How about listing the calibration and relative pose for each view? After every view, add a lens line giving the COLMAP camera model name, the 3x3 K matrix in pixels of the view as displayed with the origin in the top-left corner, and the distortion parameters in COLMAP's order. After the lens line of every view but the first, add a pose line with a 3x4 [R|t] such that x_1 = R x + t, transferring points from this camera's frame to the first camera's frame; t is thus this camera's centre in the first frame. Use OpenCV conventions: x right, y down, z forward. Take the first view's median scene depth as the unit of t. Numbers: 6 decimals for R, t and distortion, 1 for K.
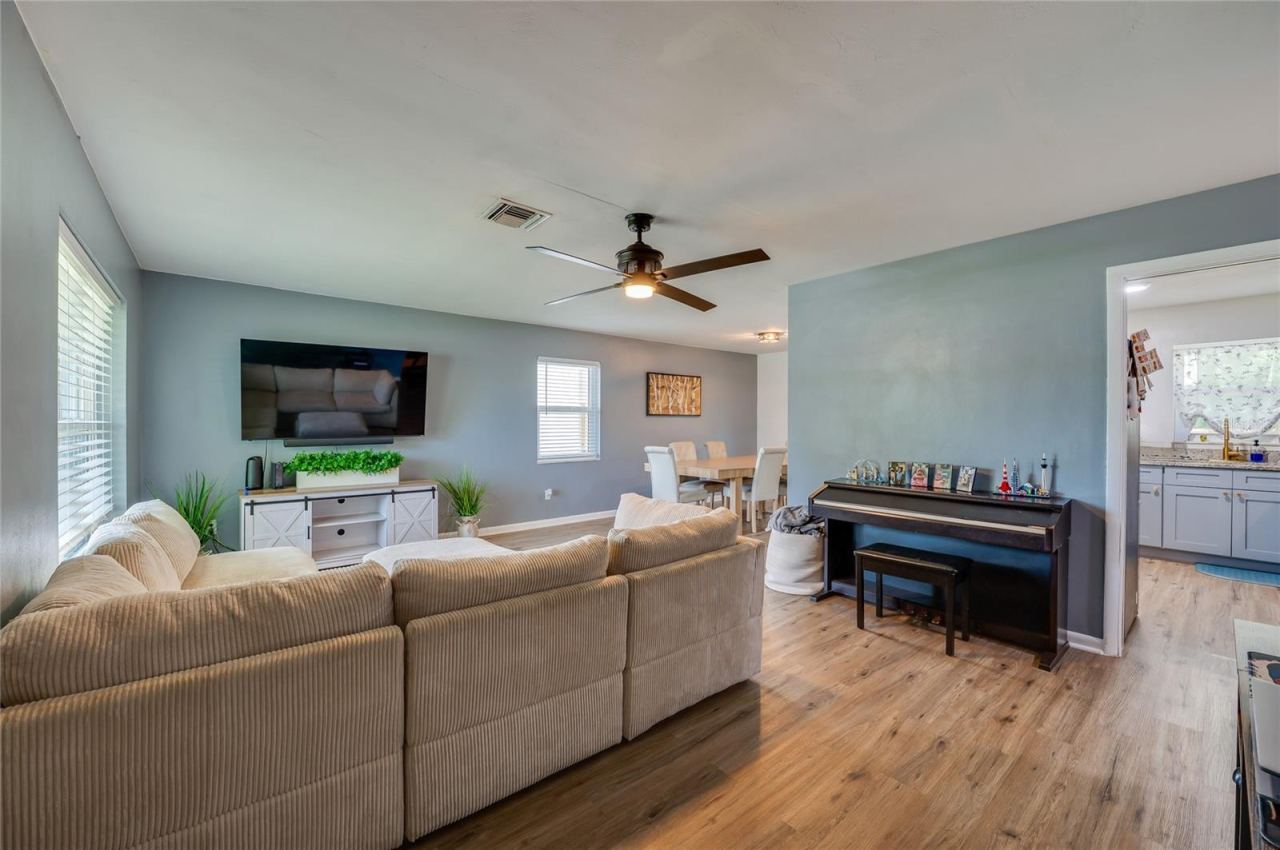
lens RADIAL K [[510.7, 0, 640.0], [0, 510.7, 425.0], [0, 0, 1]] dist [-0.001425, 0.000003]
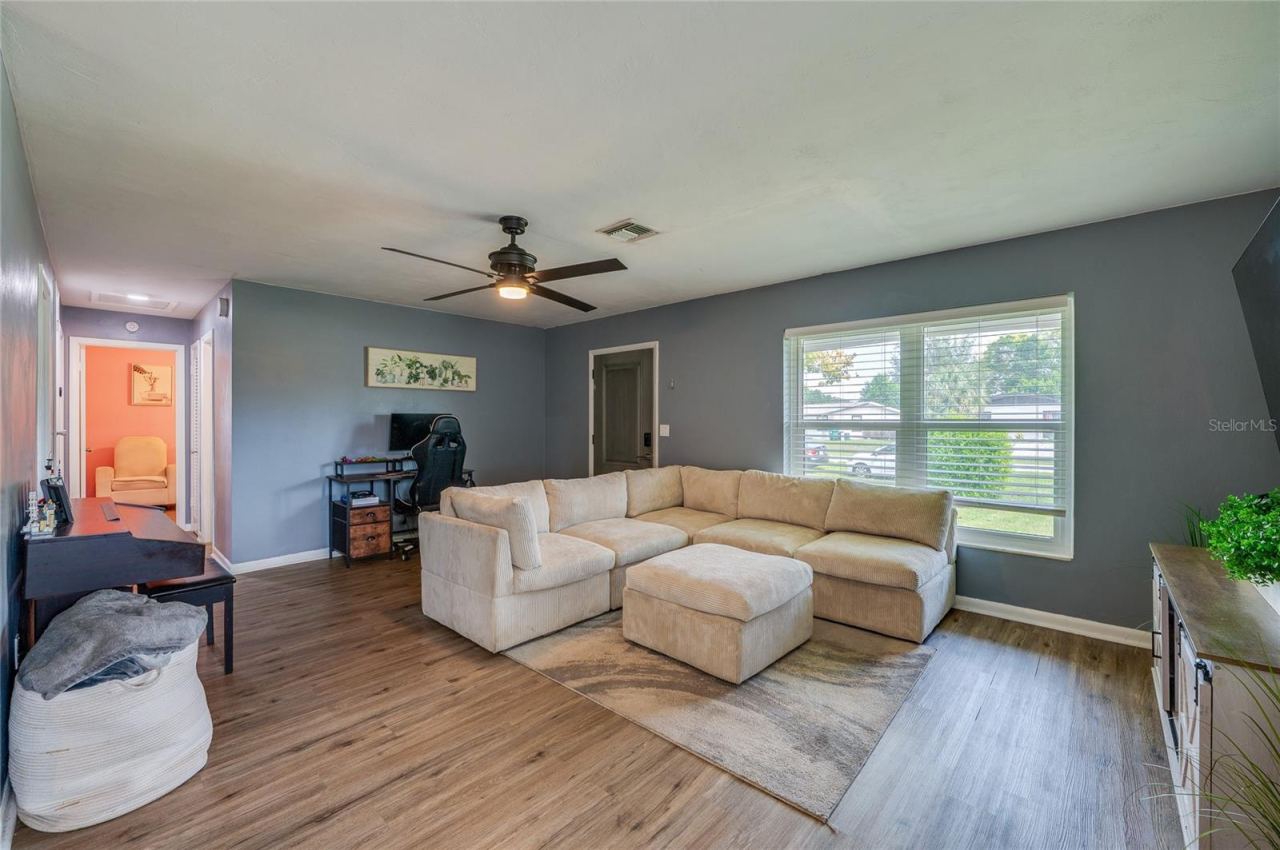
lens RADIAL K [[510.7, 0, 640.0], [0, 510.7, 425.0], [0, 0, 1]] dist [-0.001425, 0.000003]
pose [[-0.992000, -0.004530, -0.126159, -0.092406], [-0.006356, 0.999881, 0.014074, -0.010430], [0.126080, 0.014763, -0.991910, 1.507165]]
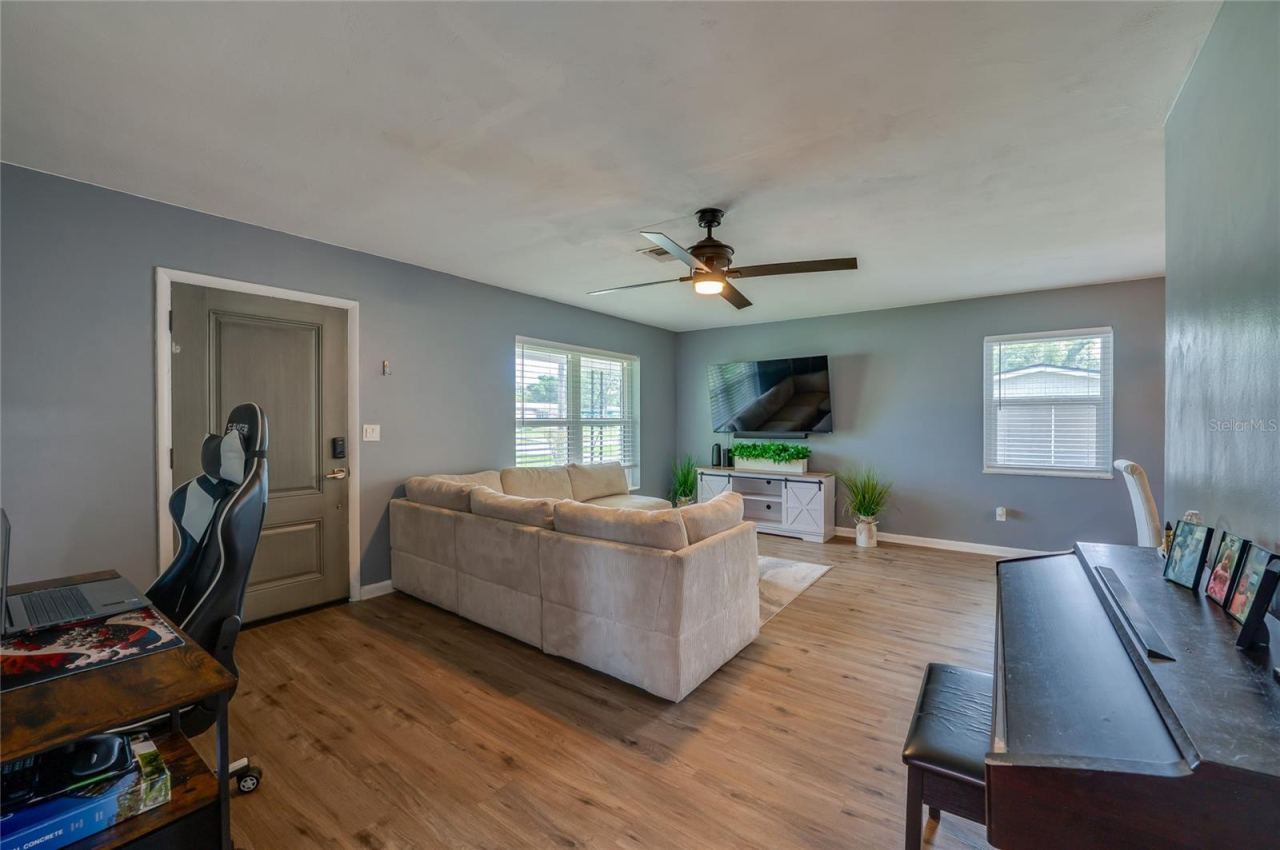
lens RADIAL K [[510.7, 0, 640.0], [0, 510.7, 425.0], [0, 0, 1]] dist [-0.001425, 0.000003]
pose [[0.222855, 0.004395, -0.974842, 0.688843], [-0.003387, 0.999987, 0.003734, 0.002916], [0.974846, 0.002470, 0.222867, 0.477783]]
